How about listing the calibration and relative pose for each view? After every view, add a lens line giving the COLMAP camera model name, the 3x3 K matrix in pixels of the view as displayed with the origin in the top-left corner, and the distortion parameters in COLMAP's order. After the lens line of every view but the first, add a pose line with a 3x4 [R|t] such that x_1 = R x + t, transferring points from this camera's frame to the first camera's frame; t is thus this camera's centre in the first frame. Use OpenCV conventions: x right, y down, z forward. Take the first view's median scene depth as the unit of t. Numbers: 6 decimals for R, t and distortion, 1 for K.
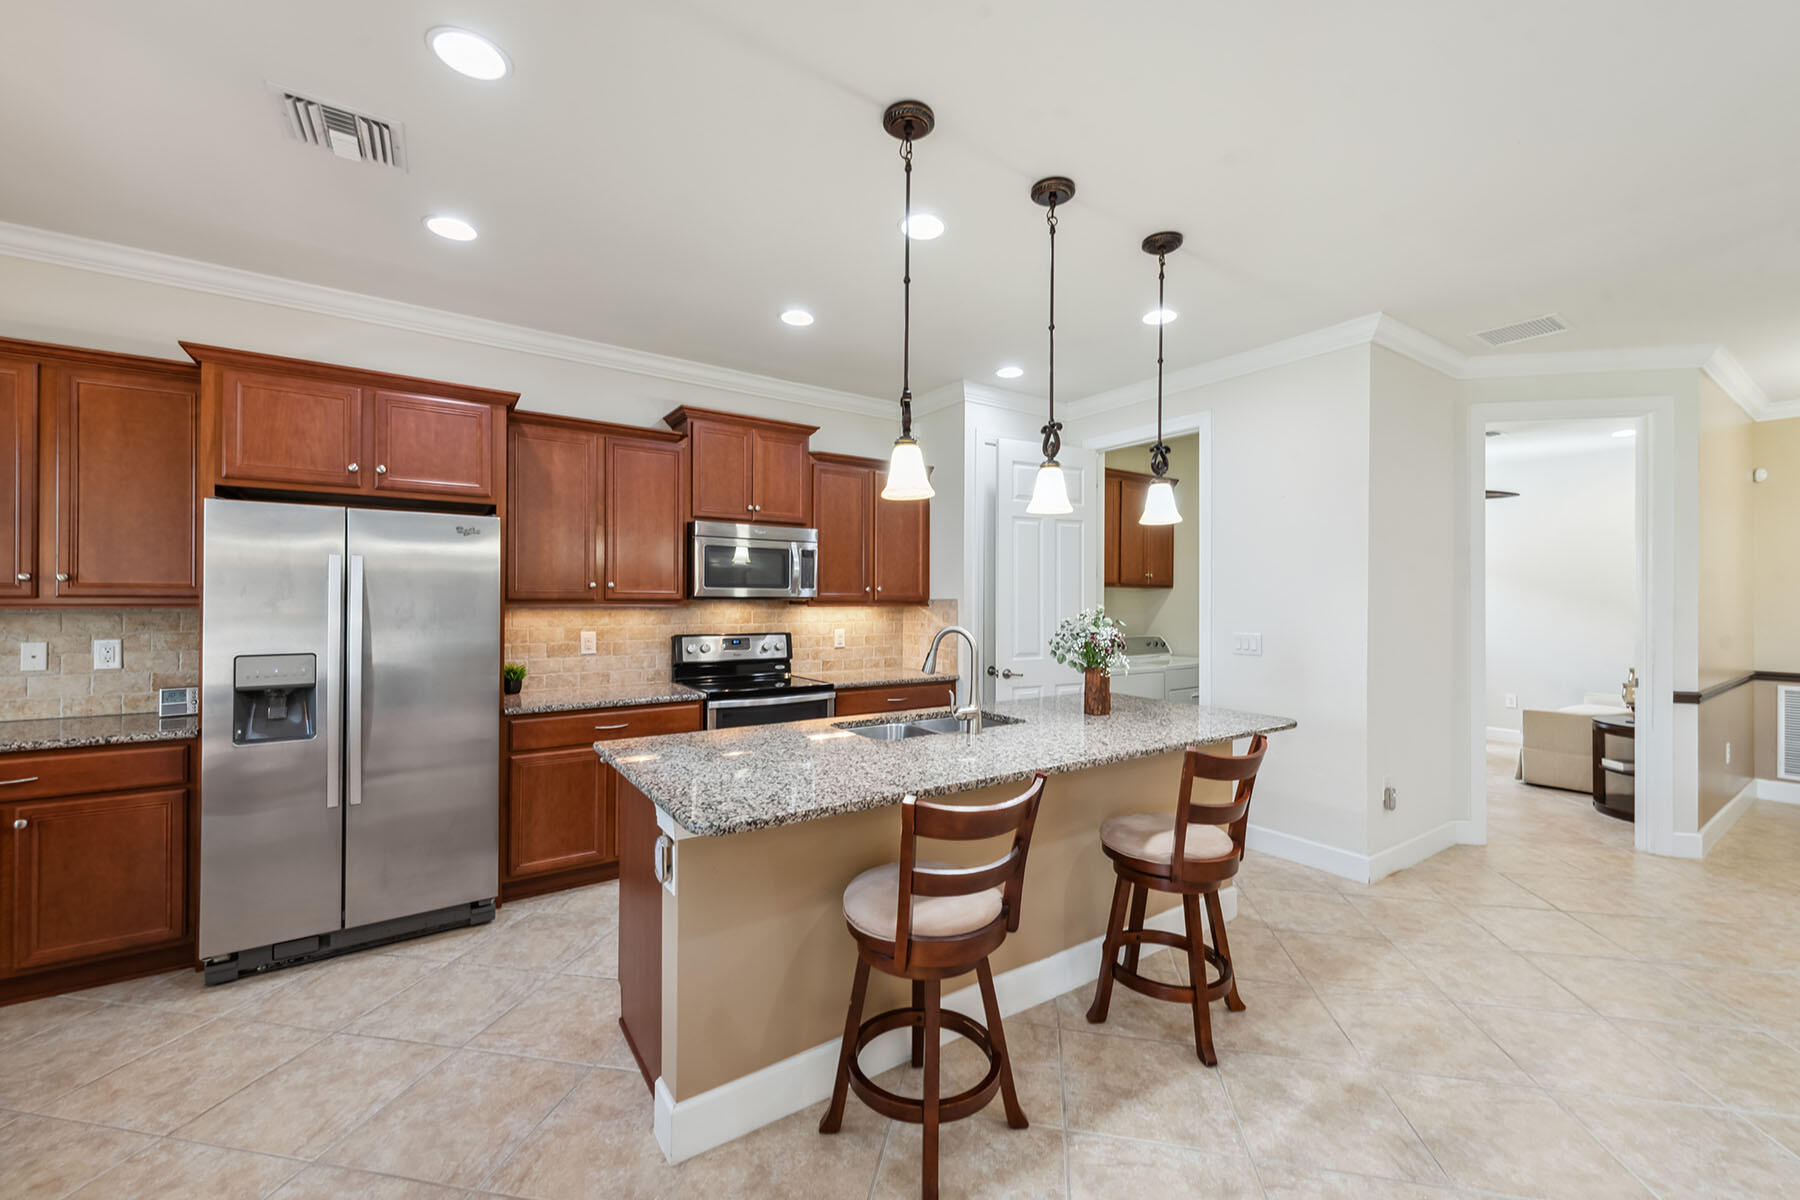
lens RADIAL K [[712.1, 0, 900.7], [0, 712.1, 601.1], [0, 0, 1]] dist [0.000201, 0.000001]
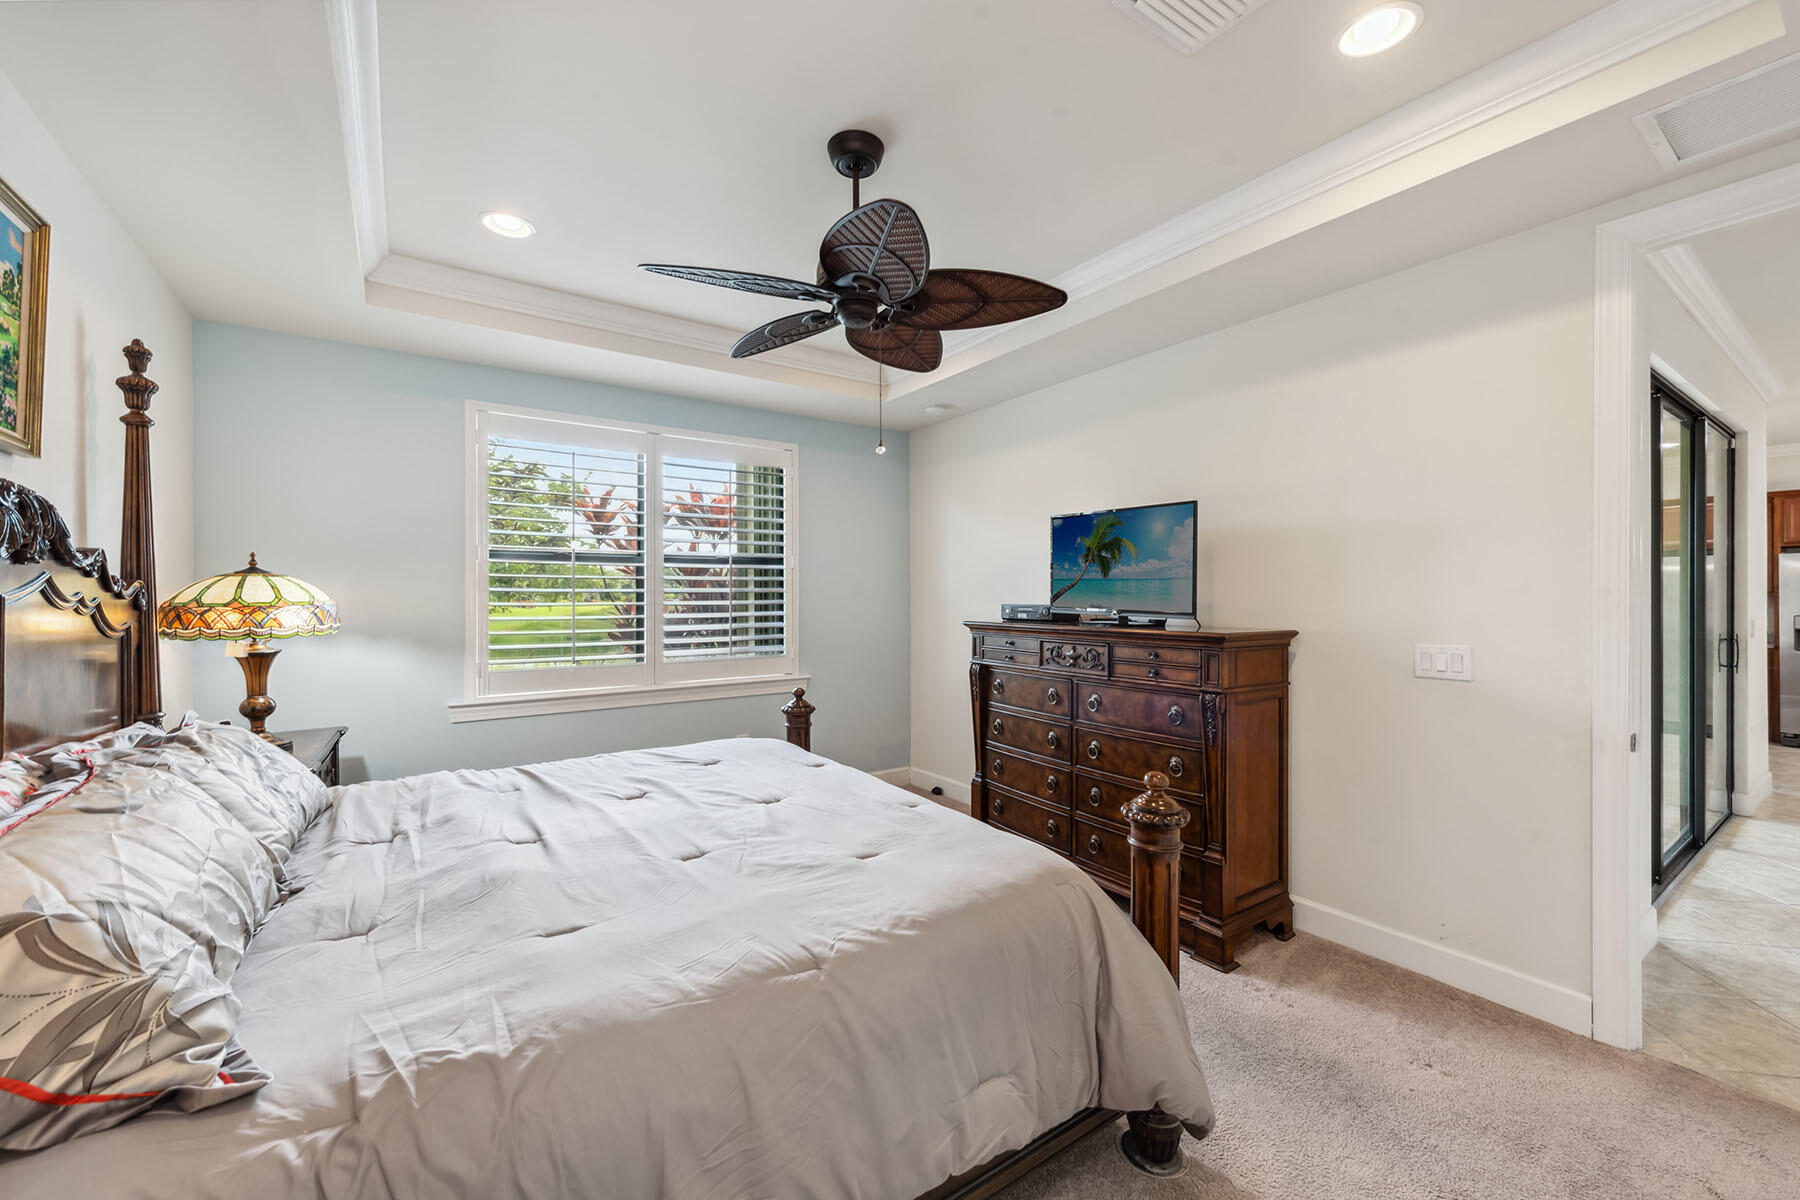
lens RADIAL K [[712.1, 0, 899.8], [0, 712.1, 593.1], [0, 0, 1]] dist [0.000201, 0.000001]
pose [[-0.999975, -0.003563, -0.006142, 2.180438], [-0.003573, 0.999992, 0.001586, 0.007498], [0.006137, 0.001608, -0.999980, 3.487975]]
